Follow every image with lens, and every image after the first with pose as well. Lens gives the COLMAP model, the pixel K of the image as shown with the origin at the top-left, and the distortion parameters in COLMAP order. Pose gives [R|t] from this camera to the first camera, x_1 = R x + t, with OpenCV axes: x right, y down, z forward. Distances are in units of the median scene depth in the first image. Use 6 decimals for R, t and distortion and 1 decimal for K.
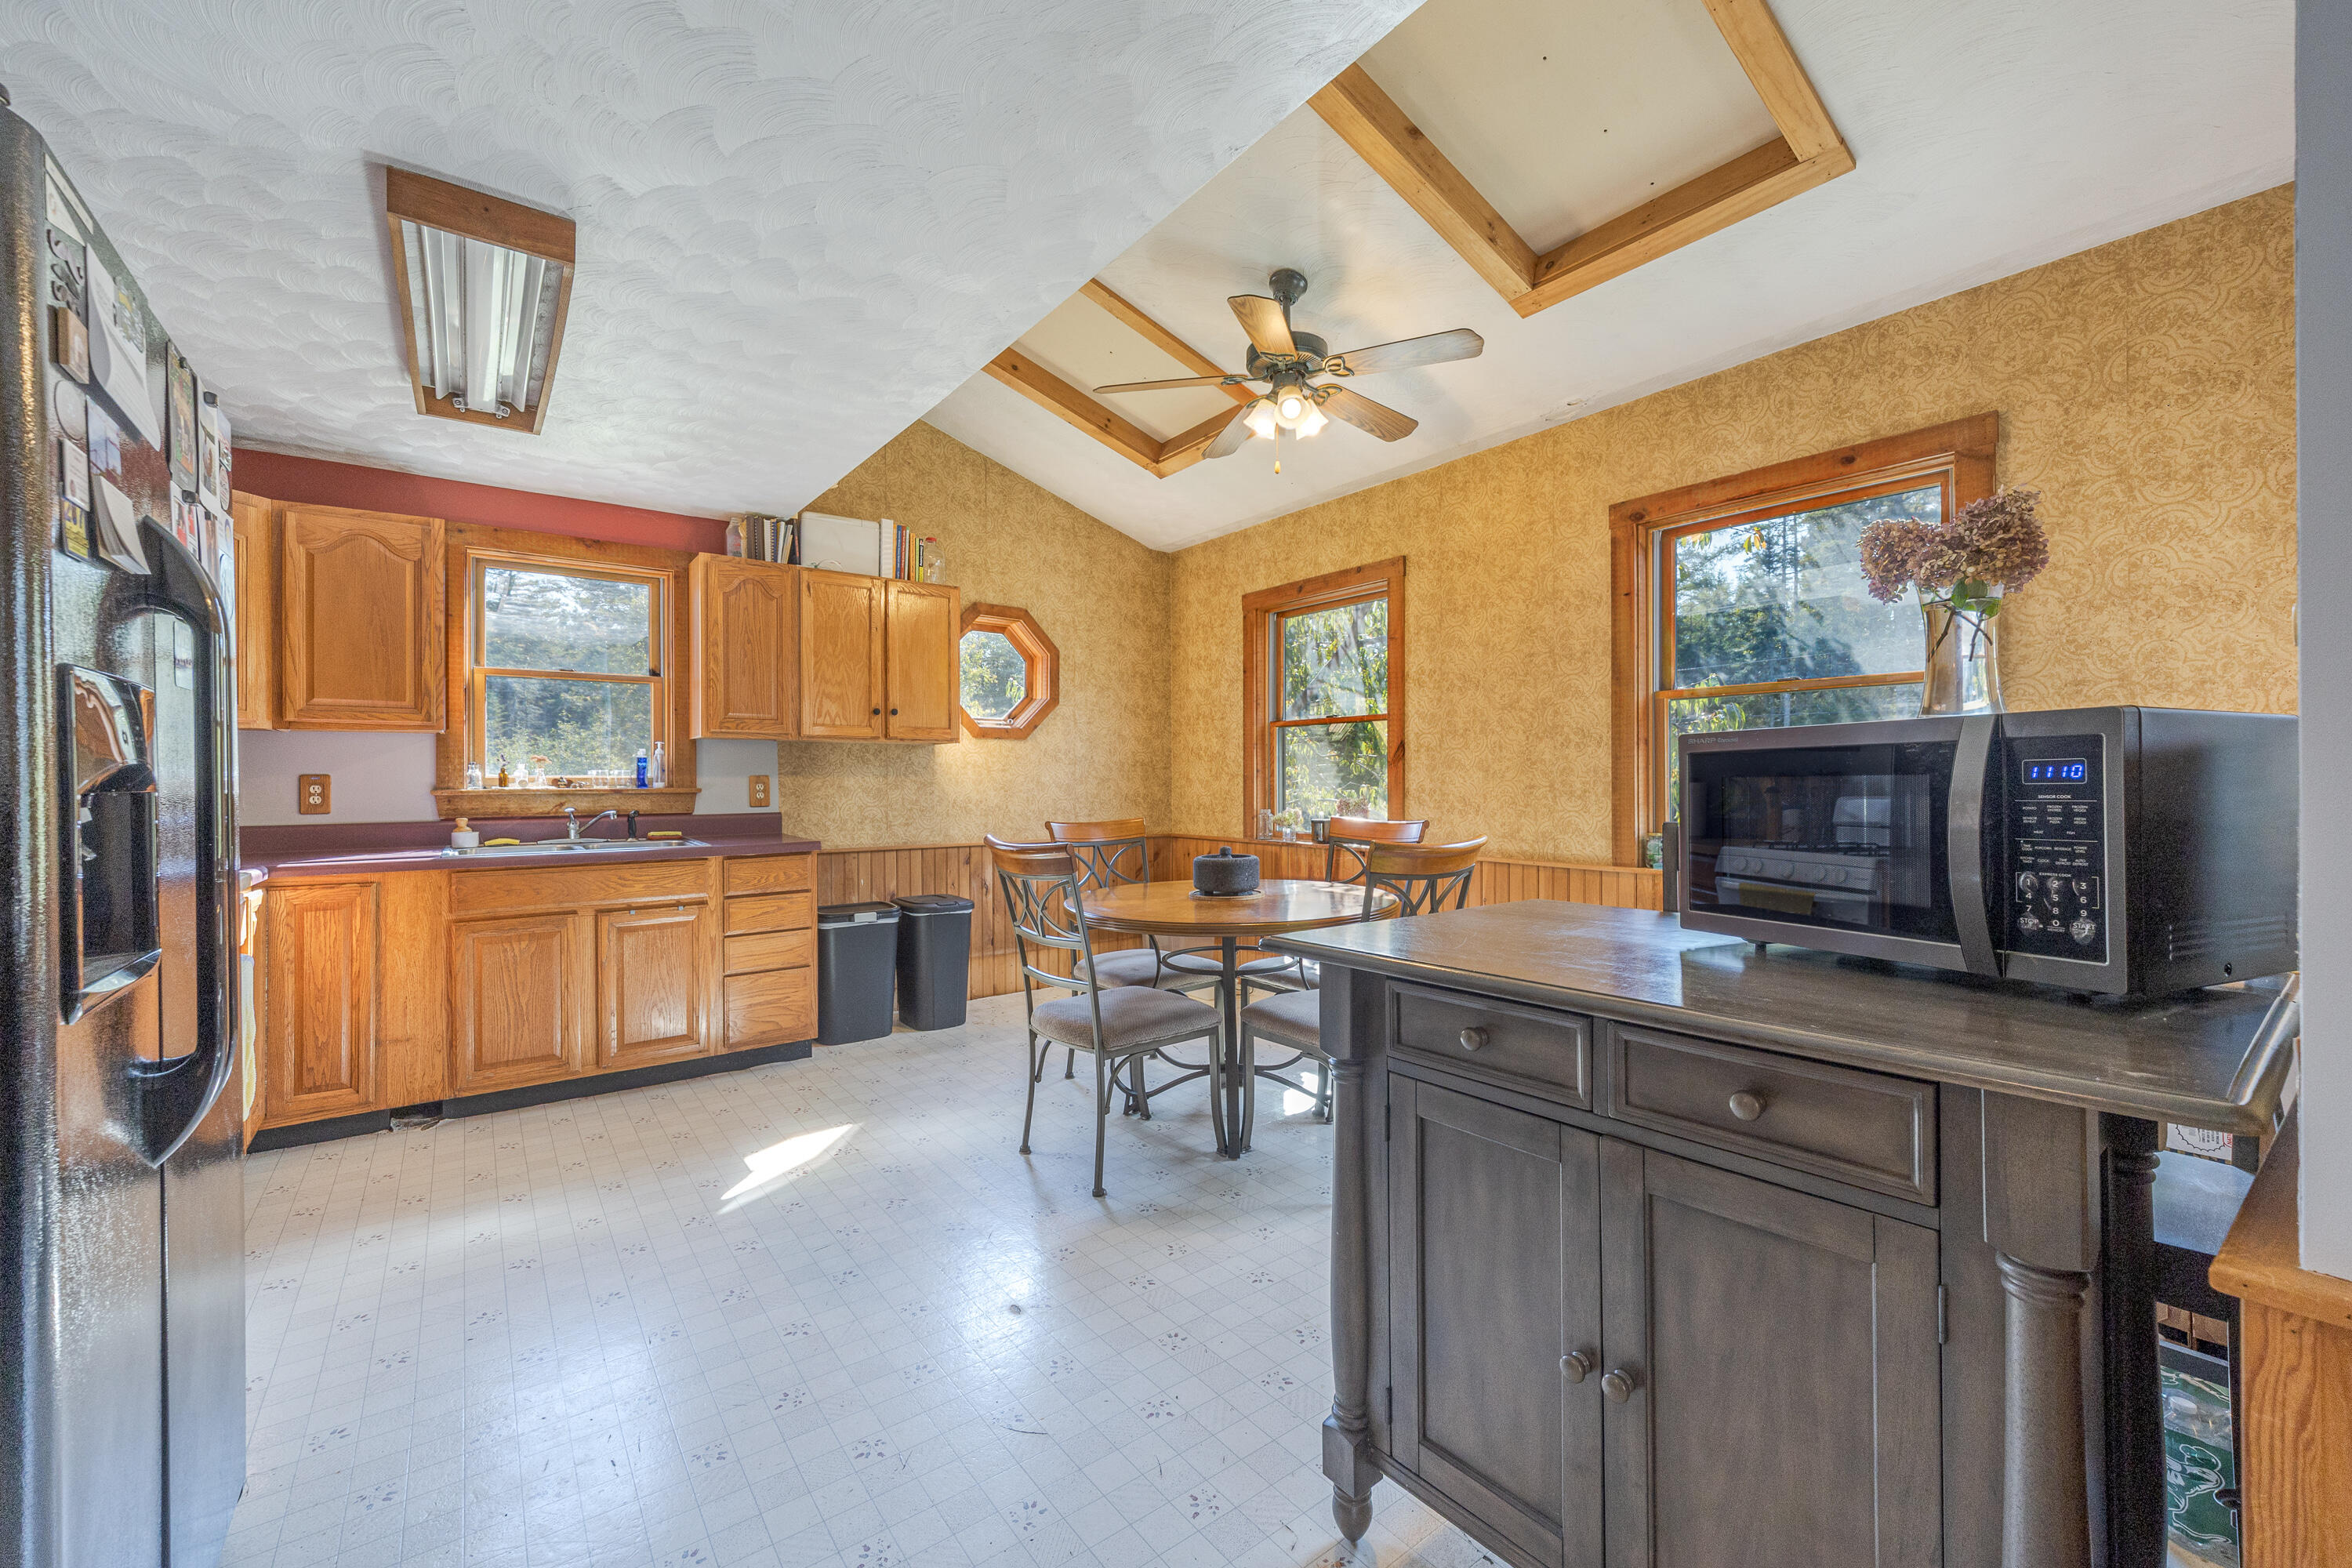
lens RADIAL K [[923.6, 0, 1170.1], [0, 923.6, 779.5], [0, 0, 1]] dist [0.003635, -0.003275]
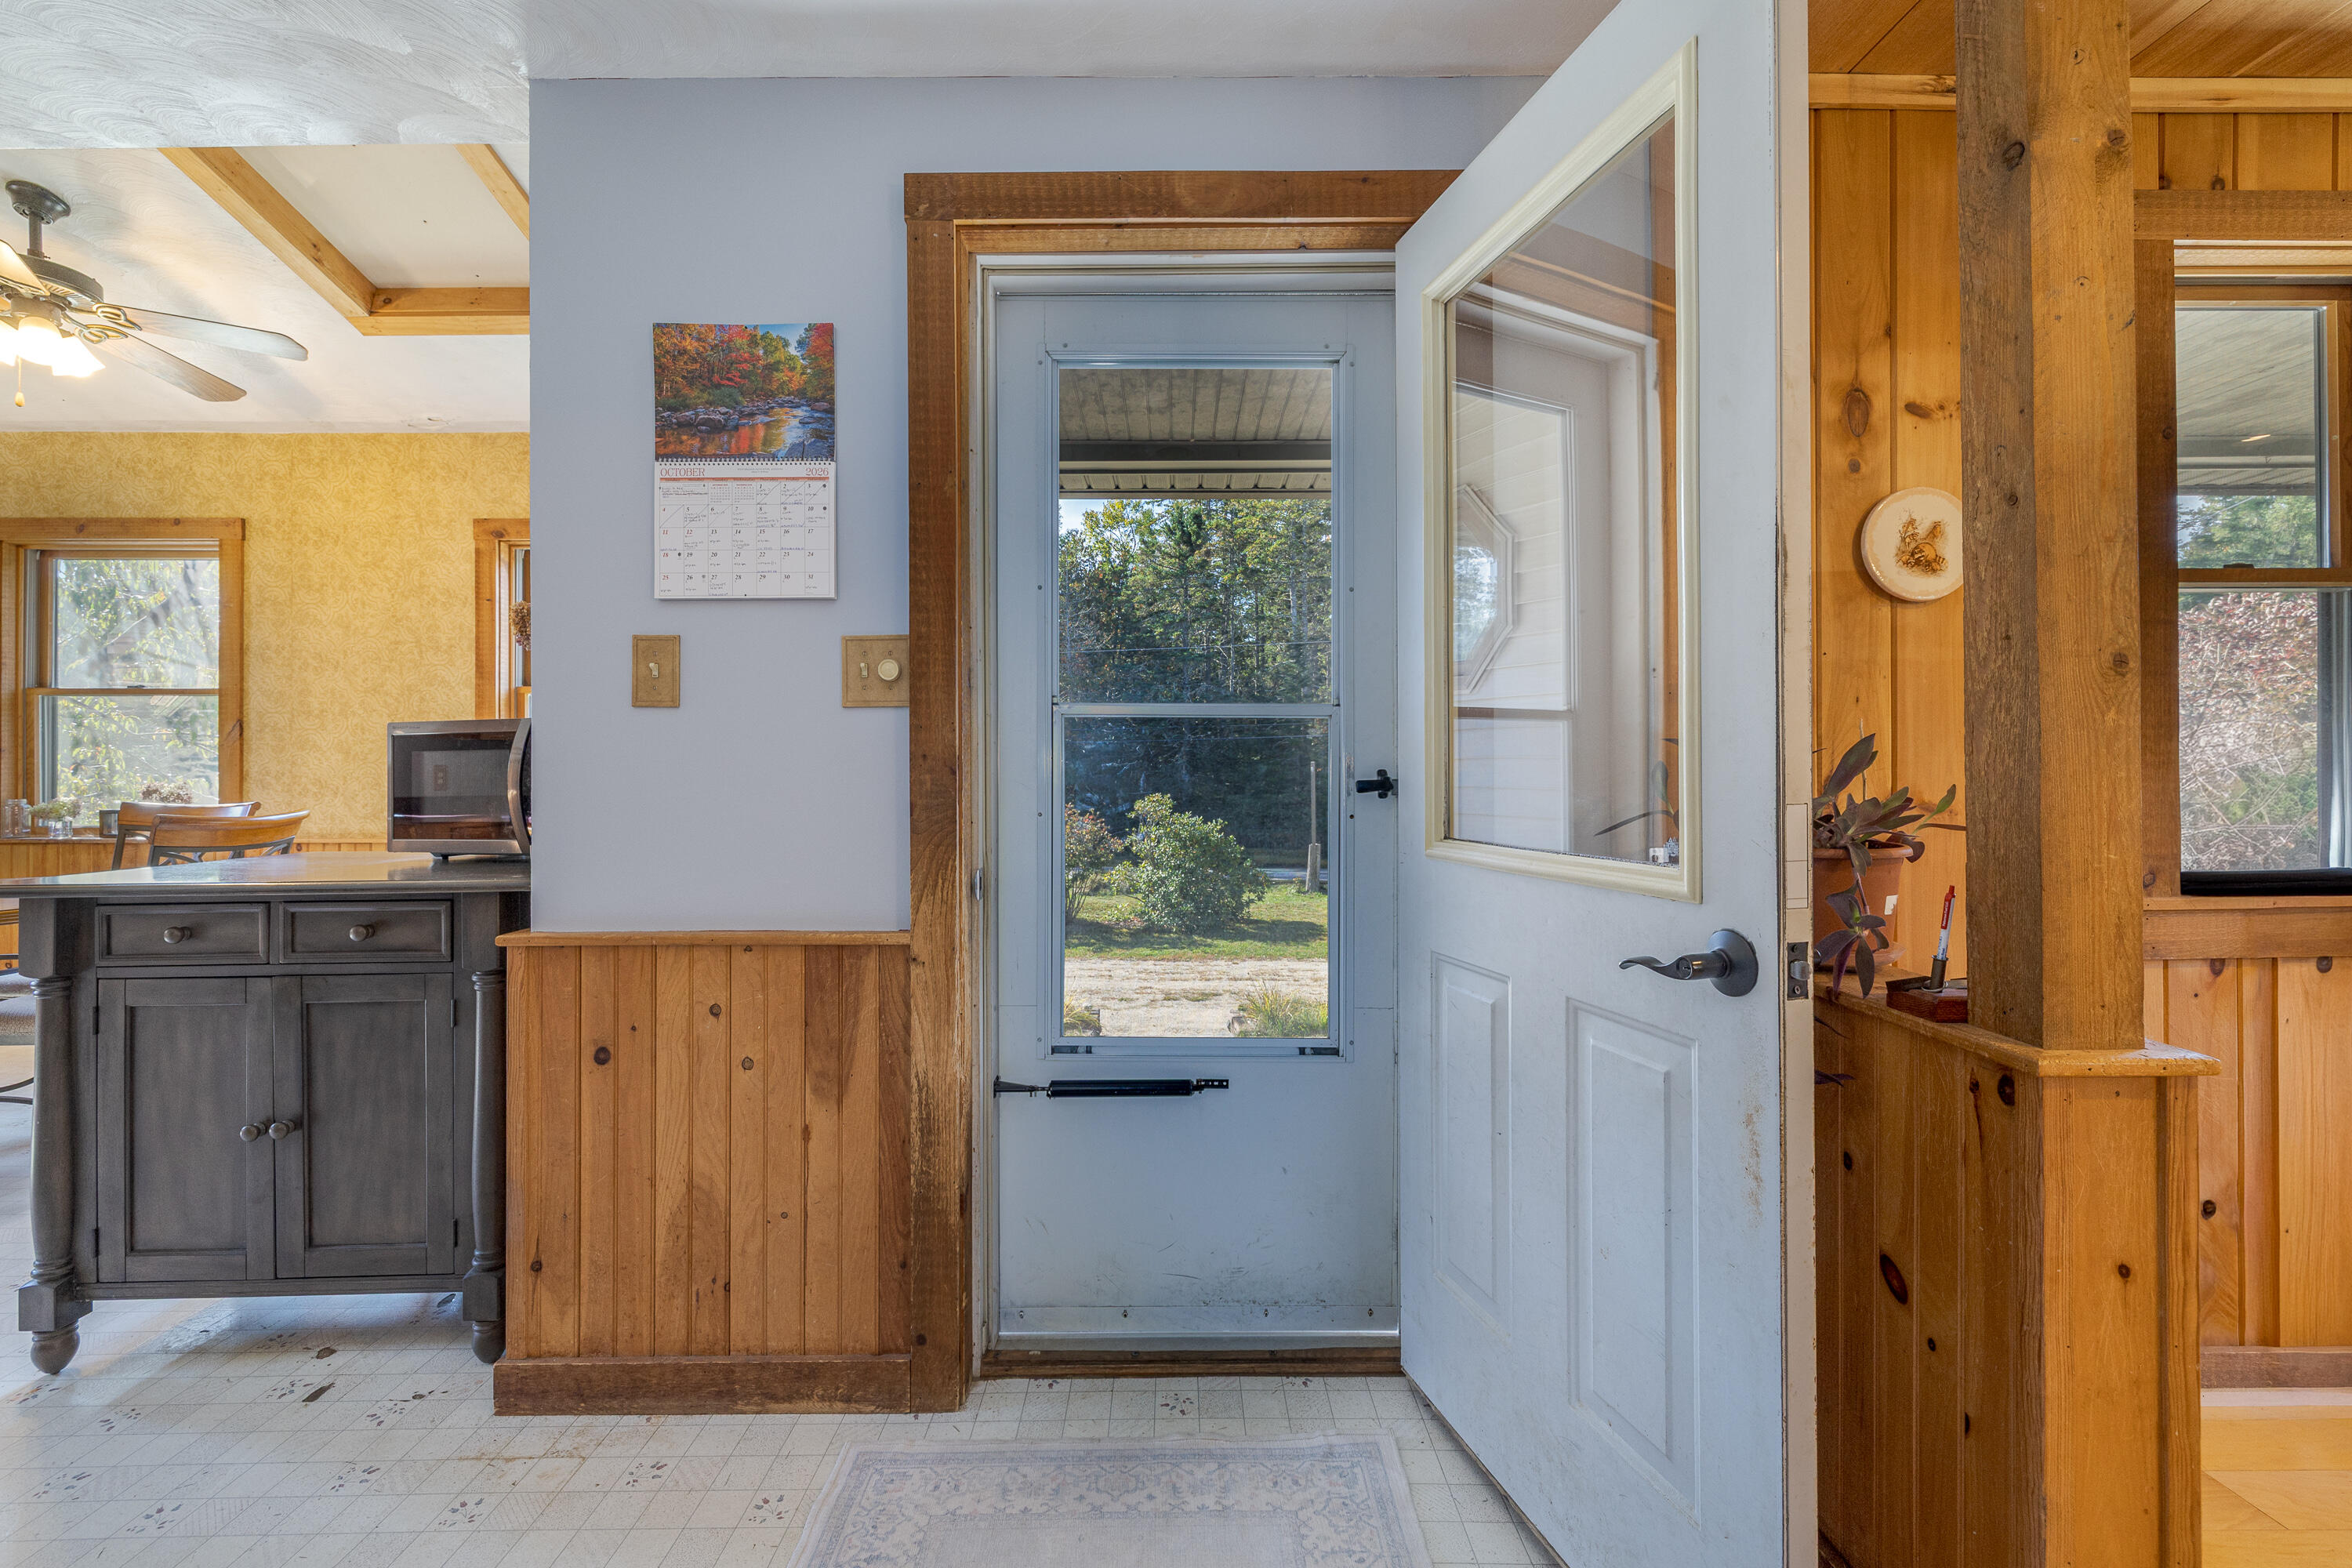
lens RADIAL K [[996.3, 0, 1184.2], [0, 996.3, 773.5], [0, 0, 1]] dist [-0.001594, 0.000178]
pose [[0.587054, 0.004244, 0.809537, 0.002785], [-0.003052, 0.999991, -0.003030, 0.014547], [-0.809542, -0.000692, 0.587062, -0.399899]]
